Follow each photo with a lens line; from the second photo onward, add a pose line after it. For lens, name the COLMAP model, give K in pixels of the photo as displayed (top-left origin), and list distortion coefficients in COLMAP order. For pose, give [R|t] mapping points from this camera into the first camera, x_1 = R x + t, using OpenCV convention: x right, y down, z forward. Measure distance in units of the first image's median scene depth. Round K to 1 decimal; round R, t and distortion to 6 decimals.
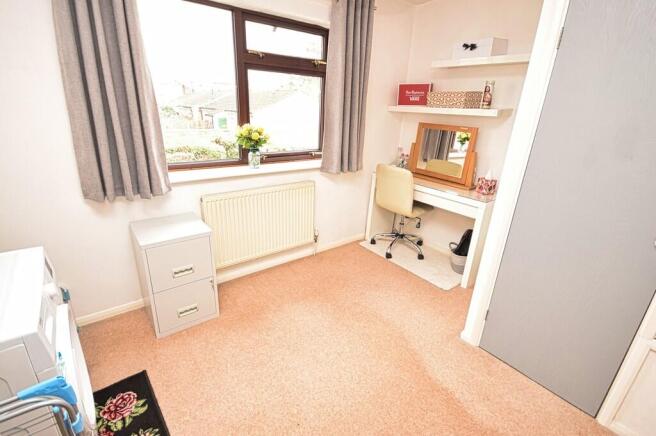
lens RADIAL K [[305.9, 0, 324.3], [0, 305.9, 217.7], [0, 0, 1]] dist [-0.003560, -0.002389]
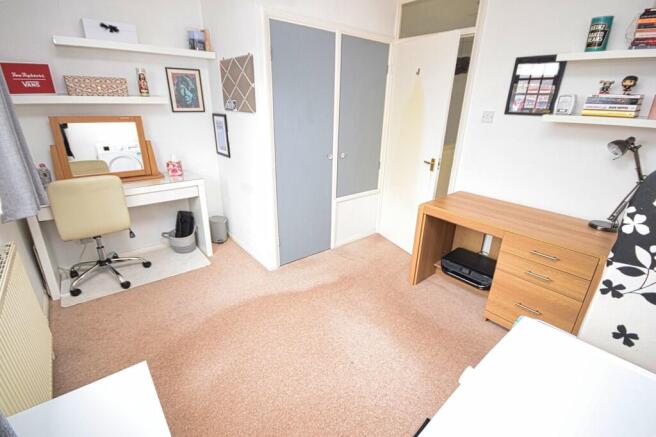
lens RADIAL K [[305.9, 0, 327.7], [0, 305.9, 222.3], [0, 0, 1]] dist [-0.003560, -0.002389]
pose [[-0.018692, -0.412685, 0.910682, -0.513232], [0.326967, 0.858237, 0.395630, -0.178469], [-0.944851, 0.305158, 0.118892, 0.387278]]
